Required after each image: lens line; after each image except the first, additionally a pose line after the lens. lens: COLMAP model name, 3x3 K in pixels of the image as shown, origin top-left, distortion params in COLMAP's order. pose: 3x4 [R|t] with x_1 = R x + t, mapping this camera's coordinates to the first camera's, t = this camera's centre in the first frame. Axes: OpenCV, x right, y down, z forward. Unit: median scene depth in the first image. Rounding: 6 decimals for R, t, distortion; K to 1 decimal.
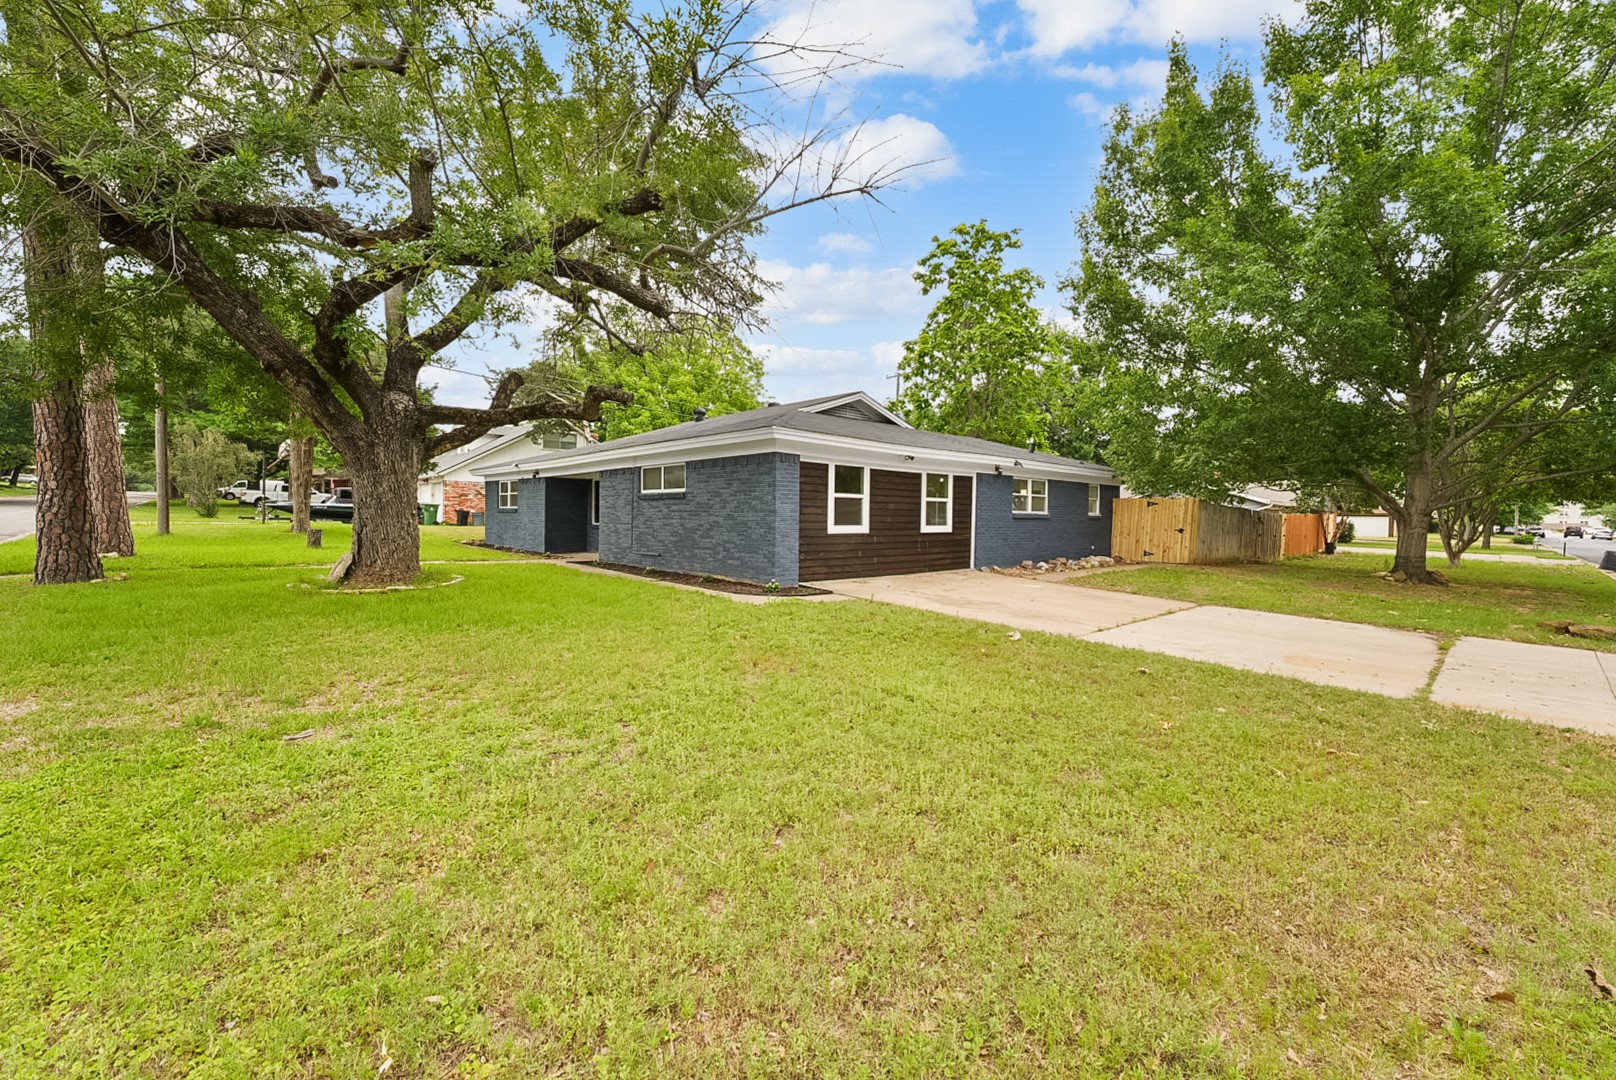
lens RADIAL K [[652.6, 0, 815.5], [0, 652.6, 540.7], [0, 0, 1]] dist [-0.008547, -0.001454]
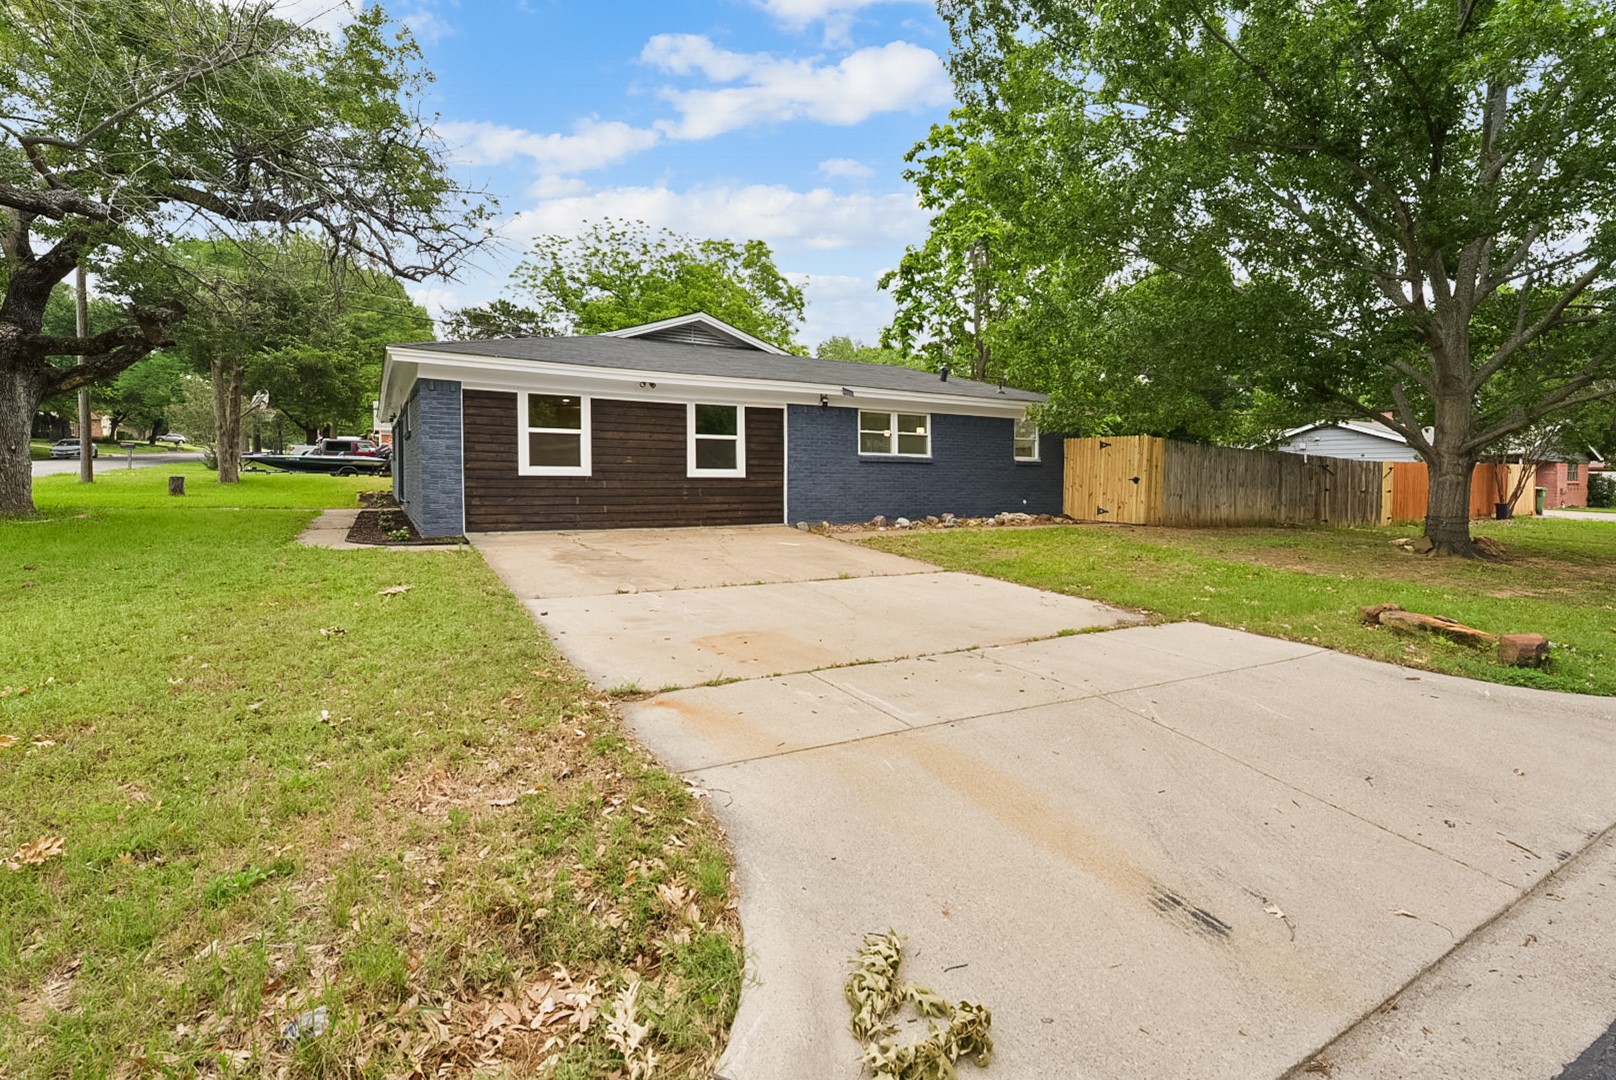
lens RADIAL K [[752.1, 0, 812.9], [0, 752.1, 501.2], [0, 0, 1]] dist [-0.010594, -0.000275]
pose [[0.978499, 0.007197, -0.206127, 0.462297], [-0.007839, 0.999967, -0.002301, 0.016780], [0.206104, 0.003867, 0.978523, 0.099660]]
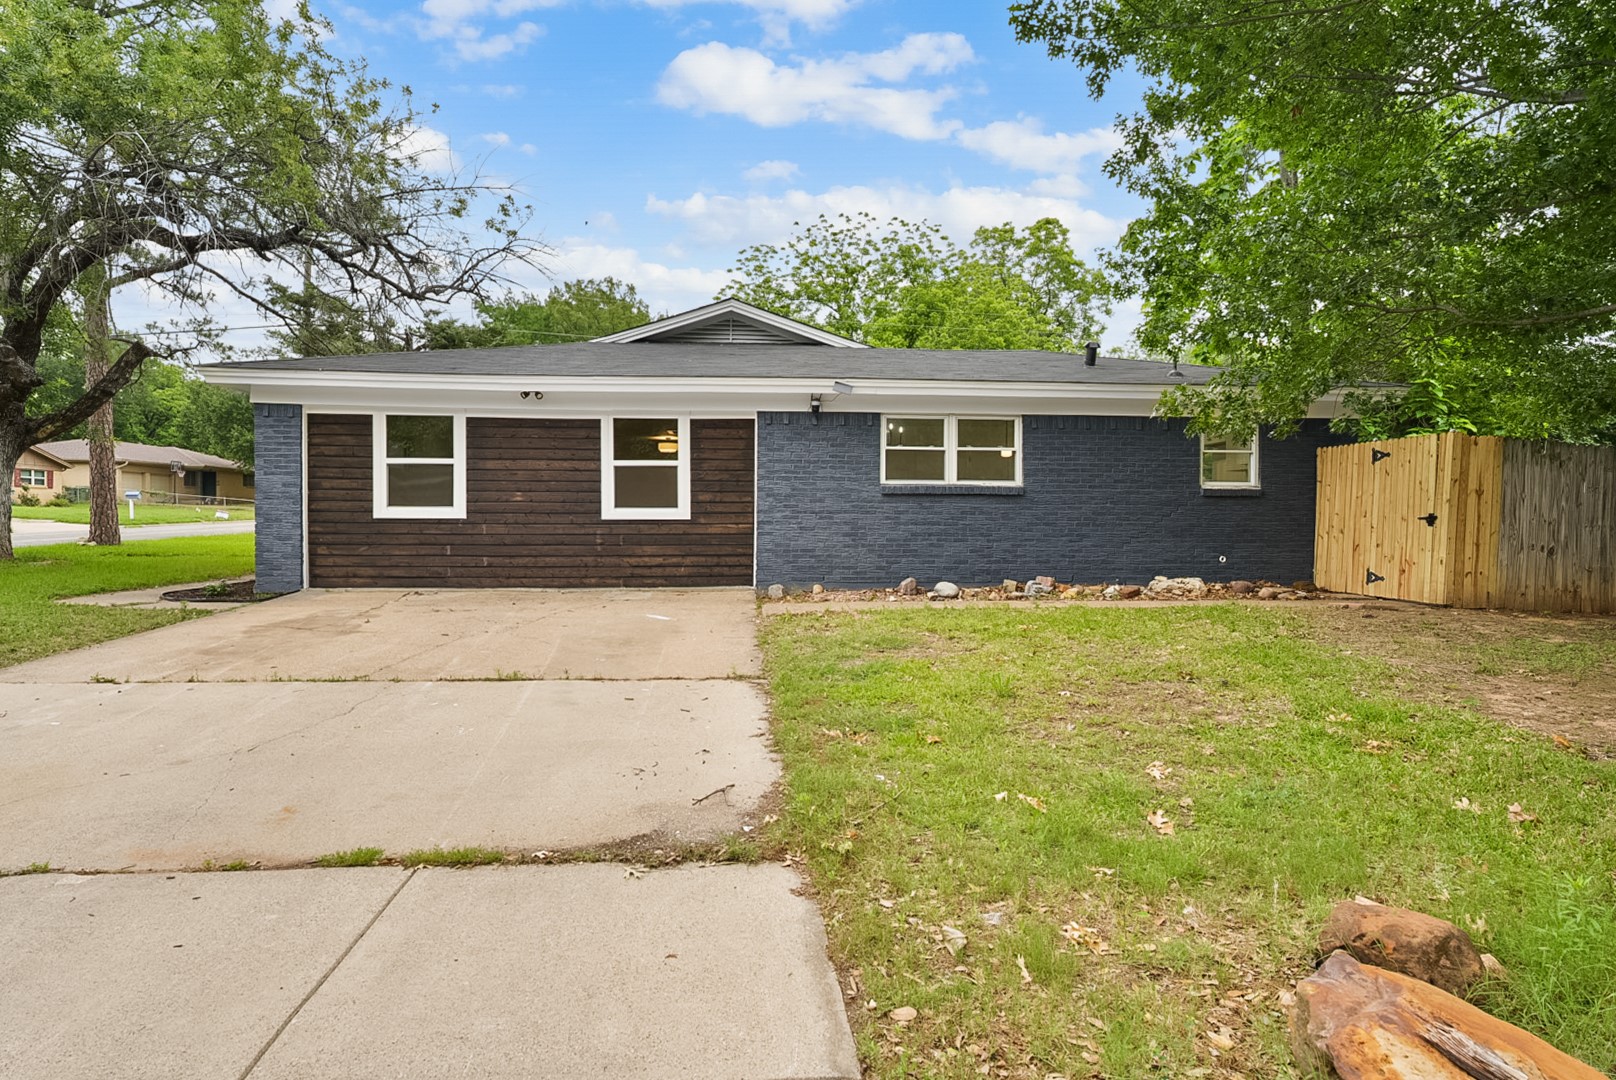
lens RADIAL K [[871.9, 0, 798.7], [0, 871.9, 547.3], [0, 0, 1]] dist [-0.009929, 0.000473]
pose [[0.784746, 0.010259, -0.619733, 0.720555], [-0.017103, 0.999841, -0.005107, 0.012799], [0.619582, 0.014607, 0.784796, 0.441124]]
